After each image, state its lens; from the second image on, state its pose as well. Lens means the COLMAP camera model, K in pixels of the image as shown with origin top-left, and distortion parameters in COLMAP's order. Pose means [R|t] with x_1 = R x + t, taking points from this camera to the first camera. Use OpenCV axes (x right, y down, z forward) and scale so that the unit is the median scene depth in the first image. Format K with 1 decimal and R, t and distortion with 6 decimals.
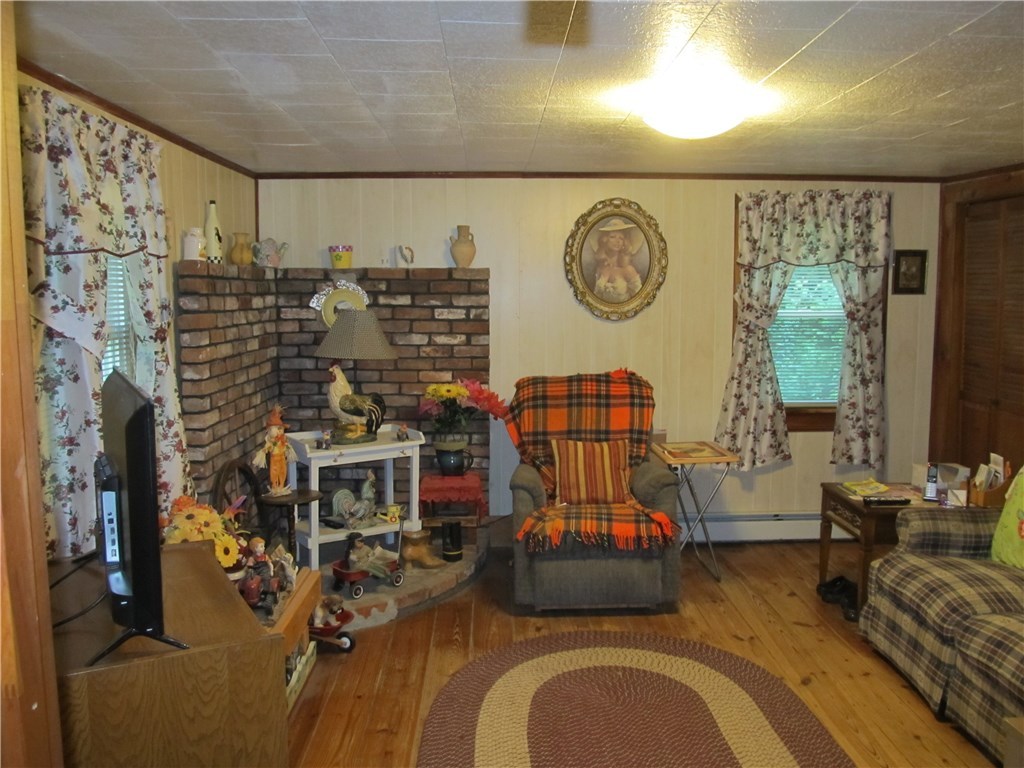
lens RADIAL K [[838.8, 0, 514.2], [0, 838.8, 381.7], [0, 0, 1]] dist [-0.082504, 0.040544]
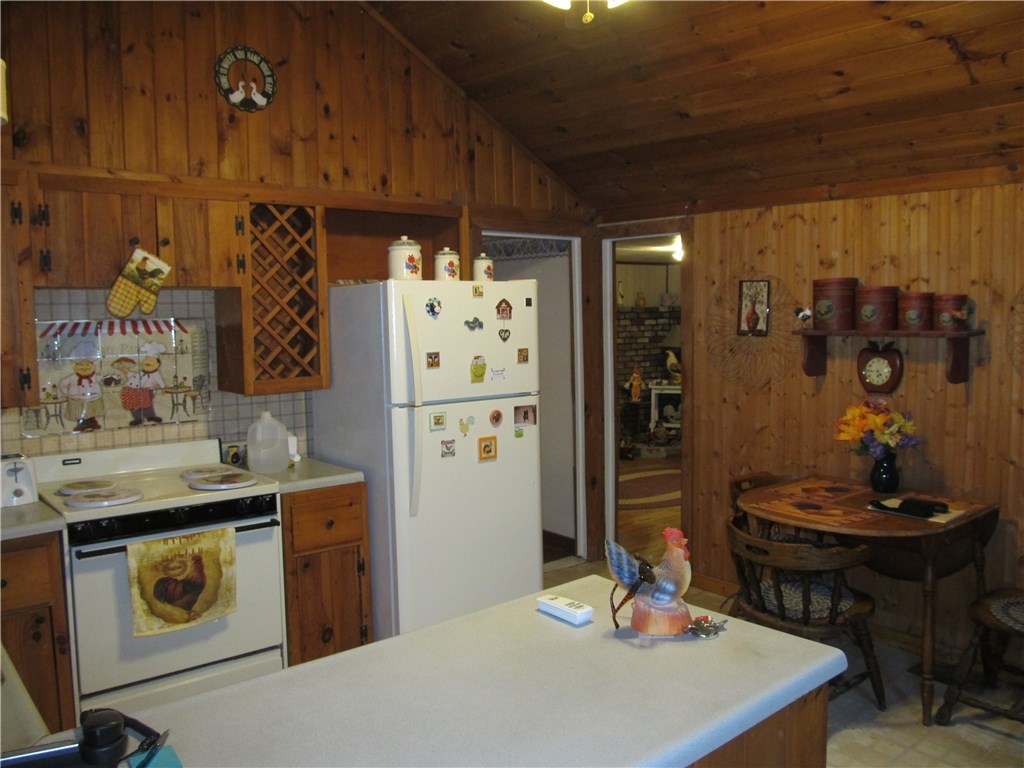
lens RADIAL K [[838.8, 0, 514.2], [0, 838.8, 381.7], [0, 0, 1]] dist [-0.082504, 0.040544]
pose [[0.613299, 0.053487, -0.788037, 1.306922], [-0.070331, 0.997439, 0.012964, 0.065953], [0.786713, 0.047472, 0.615491, -0.714999]]
